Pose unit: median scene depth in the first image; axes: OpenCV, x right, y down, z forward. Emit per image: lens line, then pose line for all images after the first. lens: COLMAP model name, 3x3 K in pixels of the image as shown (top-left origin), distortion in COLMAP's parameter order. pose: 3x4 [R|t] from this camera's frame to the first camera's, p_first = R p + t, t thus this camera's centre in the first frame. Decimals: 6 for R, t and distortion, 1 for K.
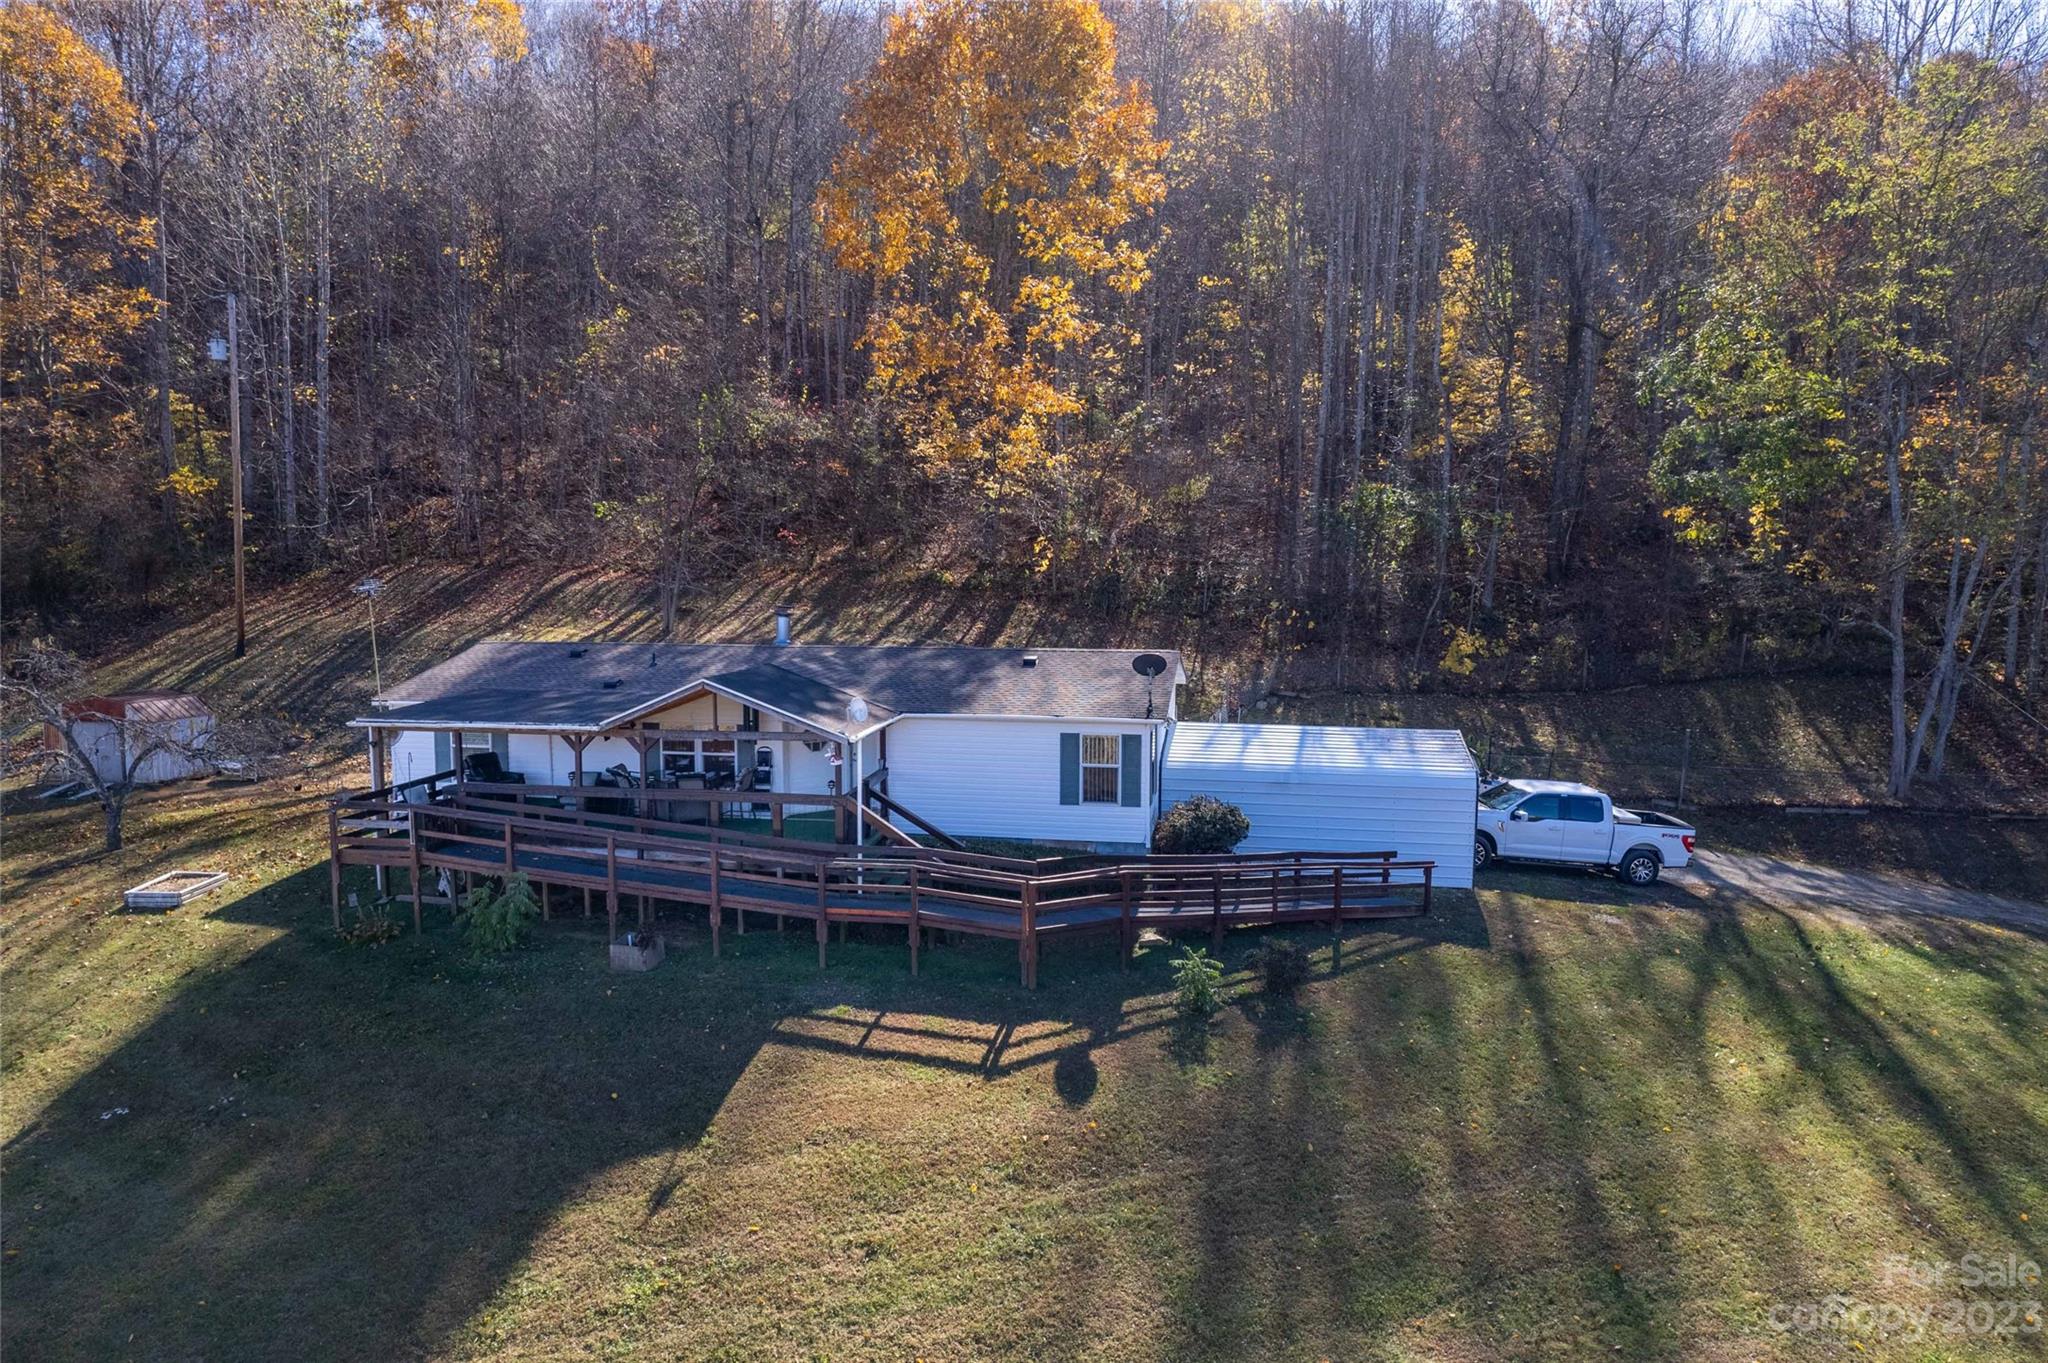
lens RADIAL K [[1294.2, 0, 1024.0], [0, 1294.2, 681.5], [0, 0, 1]] dist [-0.059090, 0.052375]
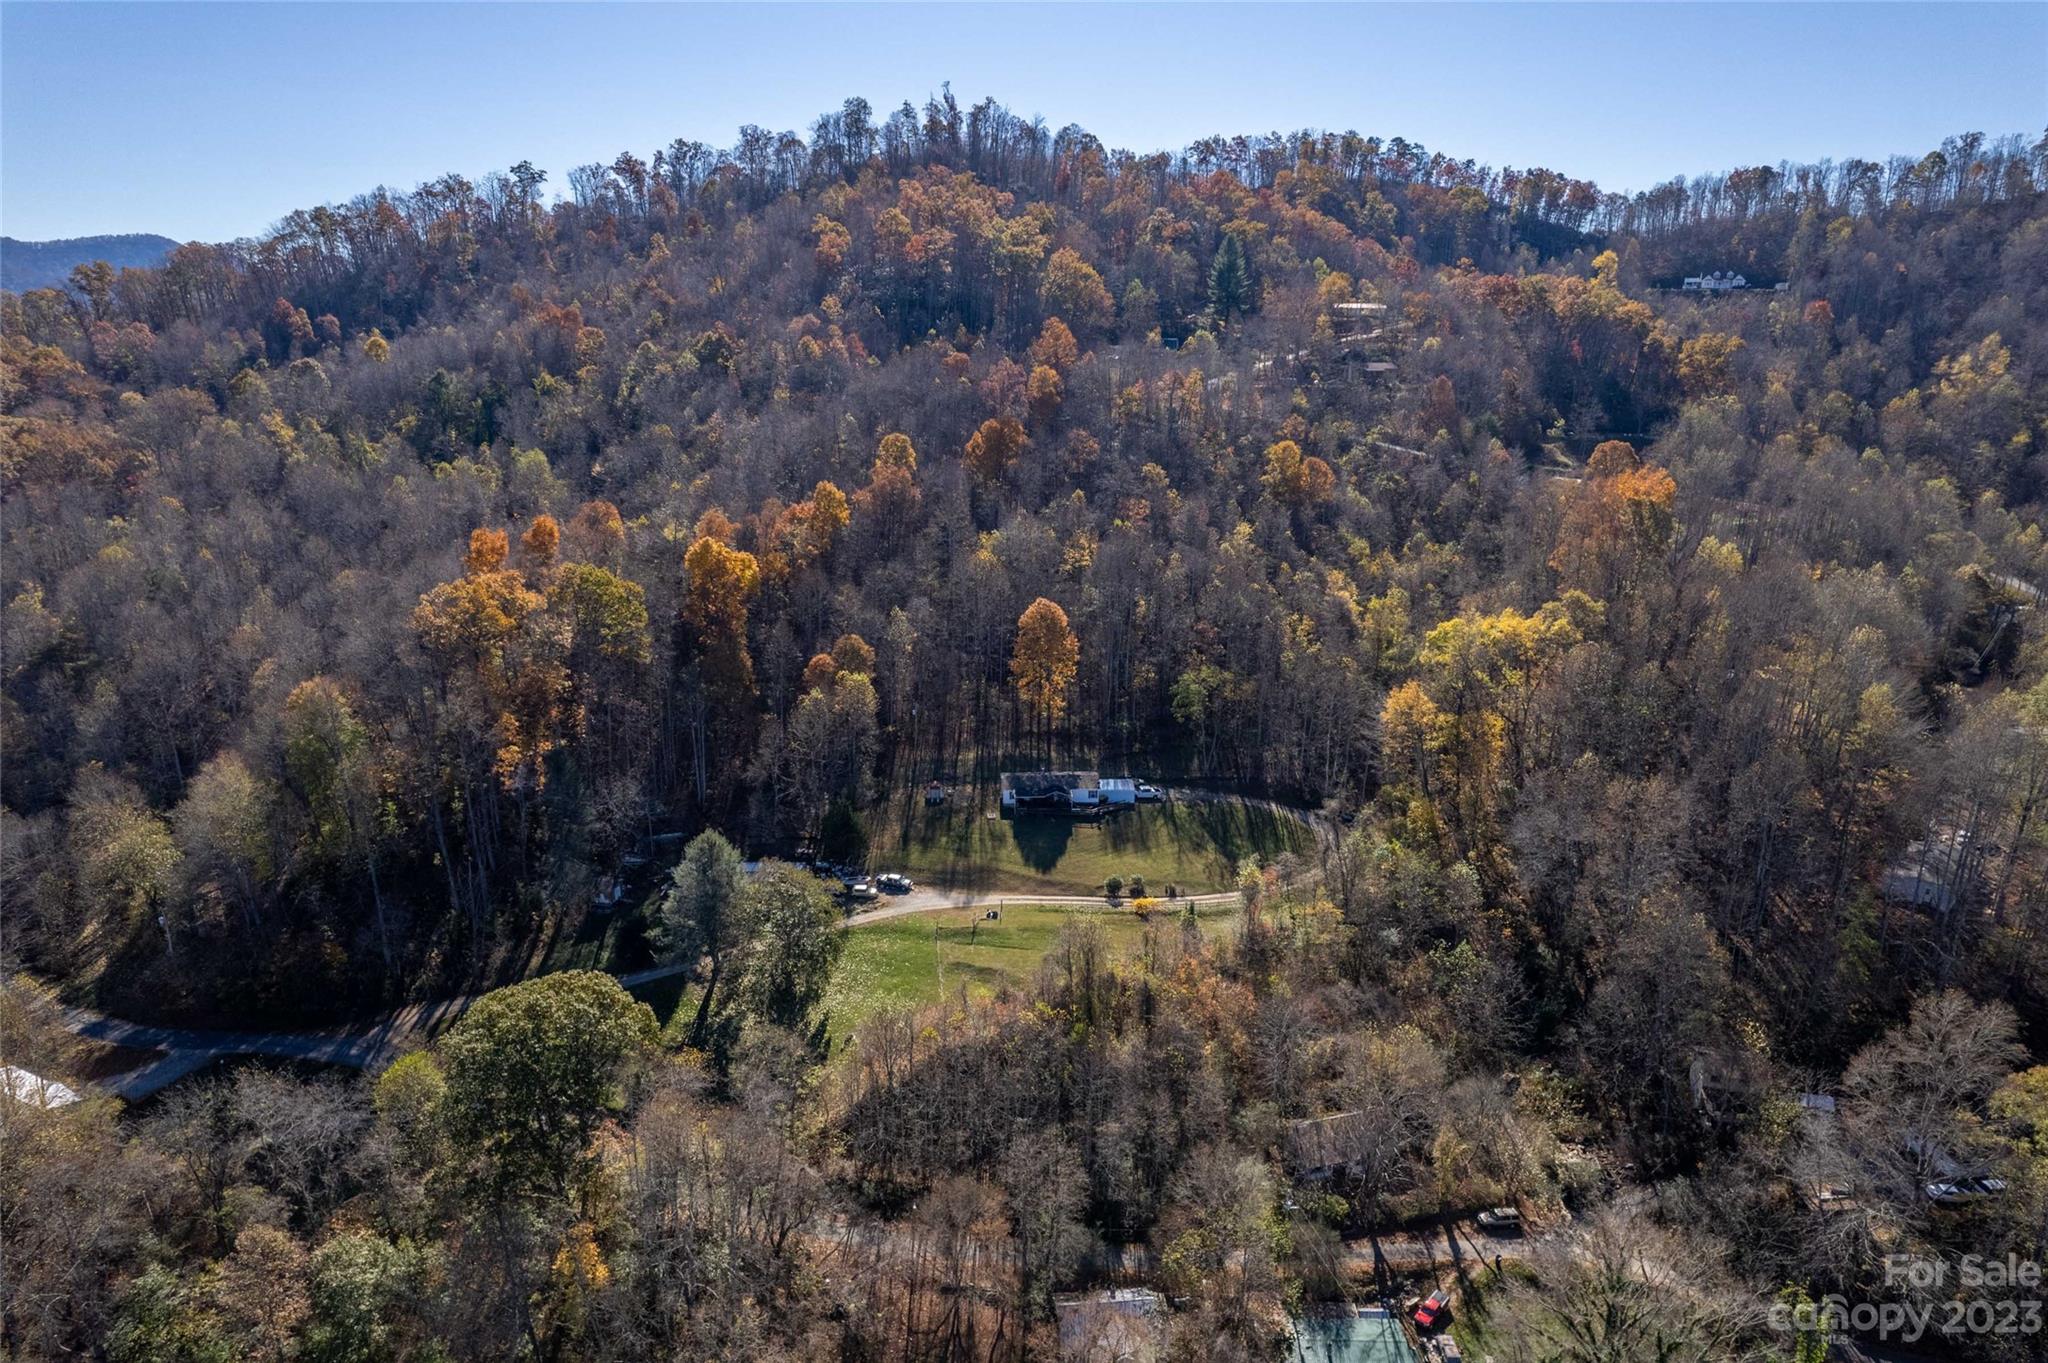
lens RADIAL K [[1294.2, 0, 1024.0], [0, 1294.2, 681.5], [0, 0, 1]] dist [-0.059090, 0.052375]
pose [[0.977586, -0.052164, 0.203972, -2.602846], [0.013948, 0.982737, 0.184480, -2.792477], [-0.210075, -0.177500, 0.961438, -8.708434]]
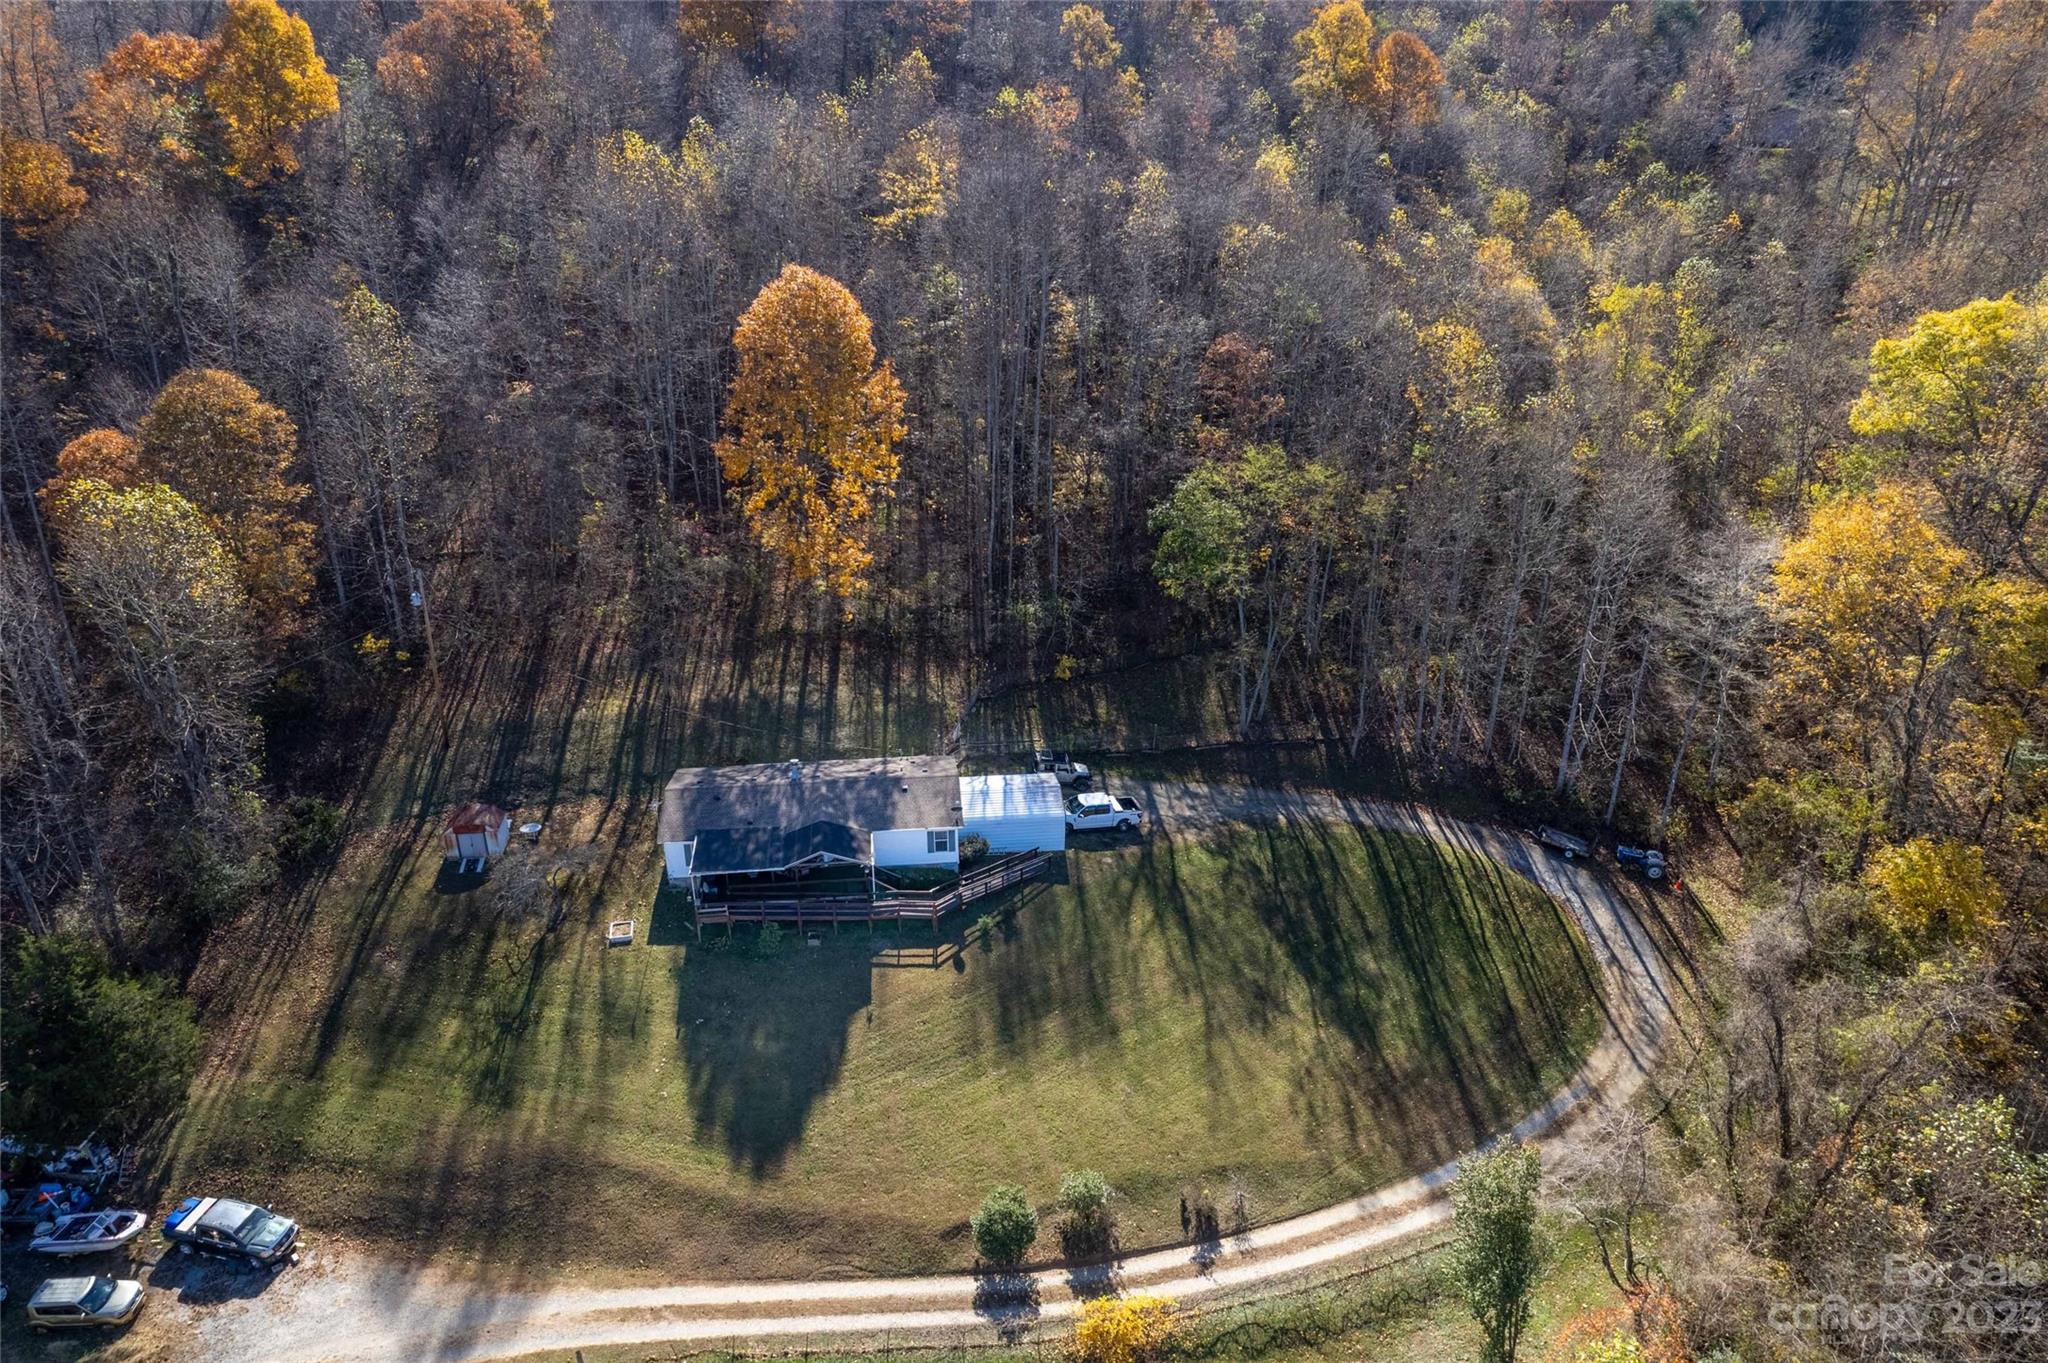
lens RADIAL K [[1294.2, 0, 1024.0], [0, 1294.2, 681.5], [0, 0, 1]] dist [-0.059090, 0.052375]
pose [[0.959055, -0.108125, 0.261768, -0.586620], [0.017336, 0.944935, 0.326799, -1.471837], [-0.282689, -0.308880, 0.908119, -1.909672]]
